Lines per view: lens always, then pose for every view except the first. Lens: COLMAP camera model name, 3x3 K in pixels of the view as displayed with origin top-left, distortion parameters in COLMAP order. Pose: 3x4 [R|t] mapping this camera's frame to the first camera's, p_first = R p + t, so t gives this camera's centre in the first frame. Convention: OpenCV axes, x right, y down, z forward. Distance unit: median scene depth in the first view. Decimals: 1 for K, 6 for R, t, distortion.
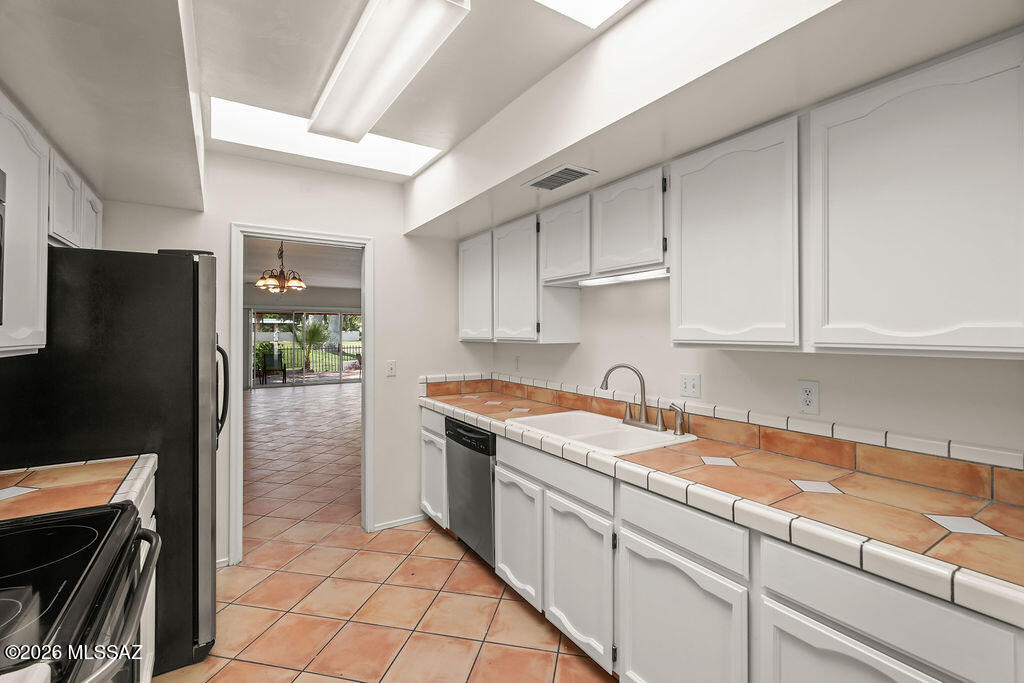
lens RADIAL K [[458.7, 0, 512.3], [0, 458.7, 324.0], [0, 0, 1]] dist [-0.002686, 0.000567]
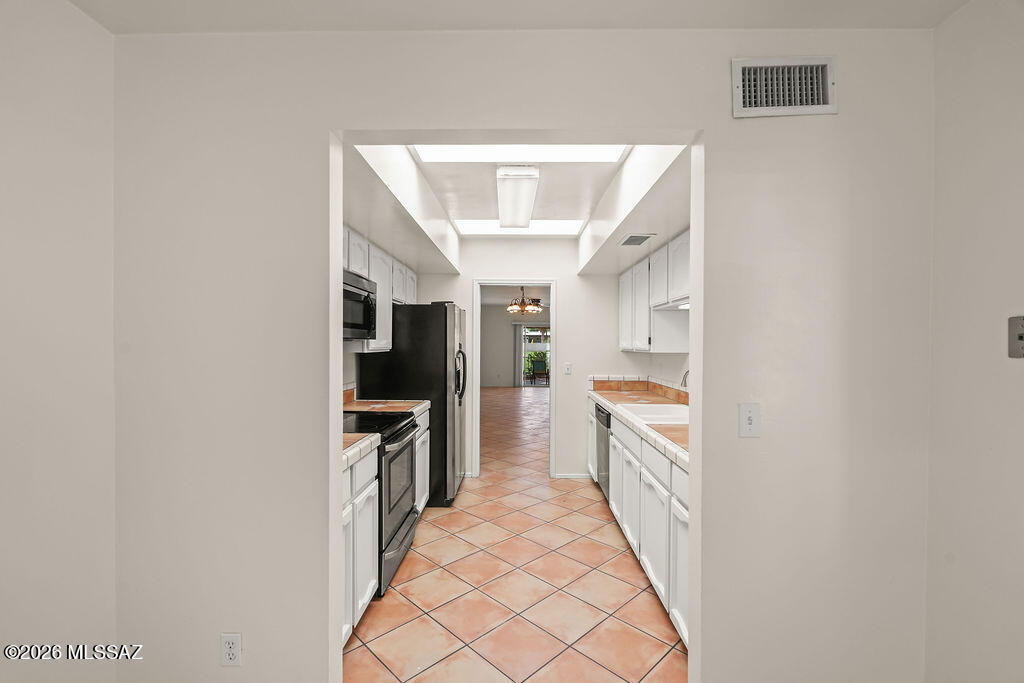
lens RADIAL K [[458.7, 0, 507.5], [0, 458.7, 339.6], [0, 0, 1]] dist [-0.002686, 0.000567]
pose [[0.828687, 0.002043, -0.559708, 0.492405], [0.002772, 0.999966, 0.007753, -0.007348], [0.559705, -0.007976, 0.828654, -0.382537]]
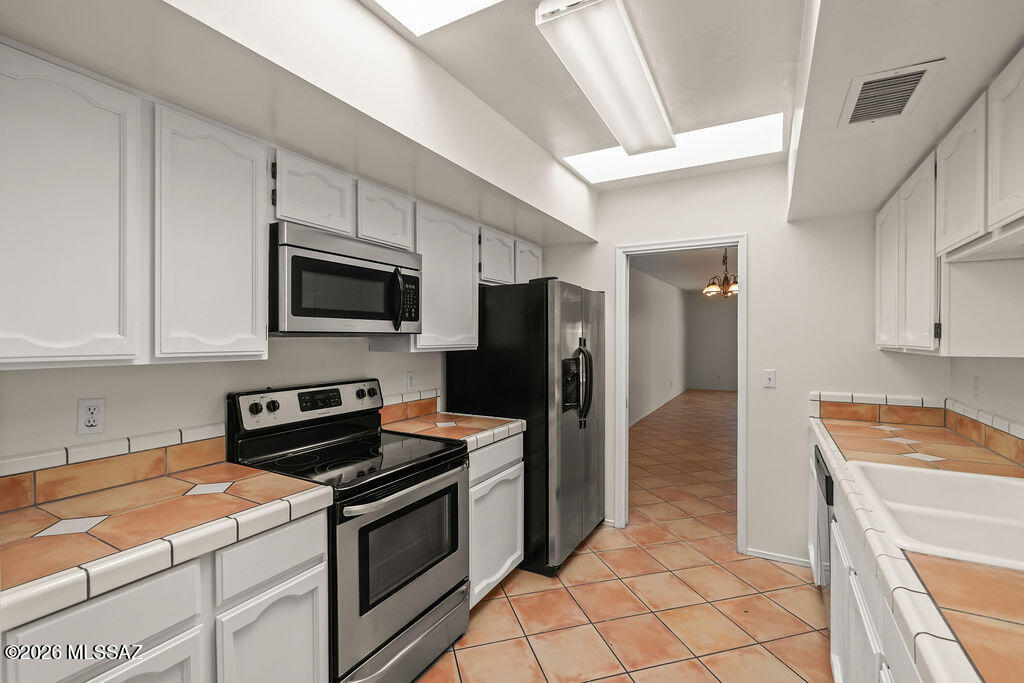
lens RADIAL K [[458.7, 0, 507.1], [0, 458.7, 338.1], [0, 0, 1]] dist [-0.002686, 0.000567]
pose [[0.462159, 0.003420, -0.886790, 0.357046], [0.015584, 0.999807, 0.011978, 0.001470], [0.886660, -0.019355, 0.462017, 0.197383]]
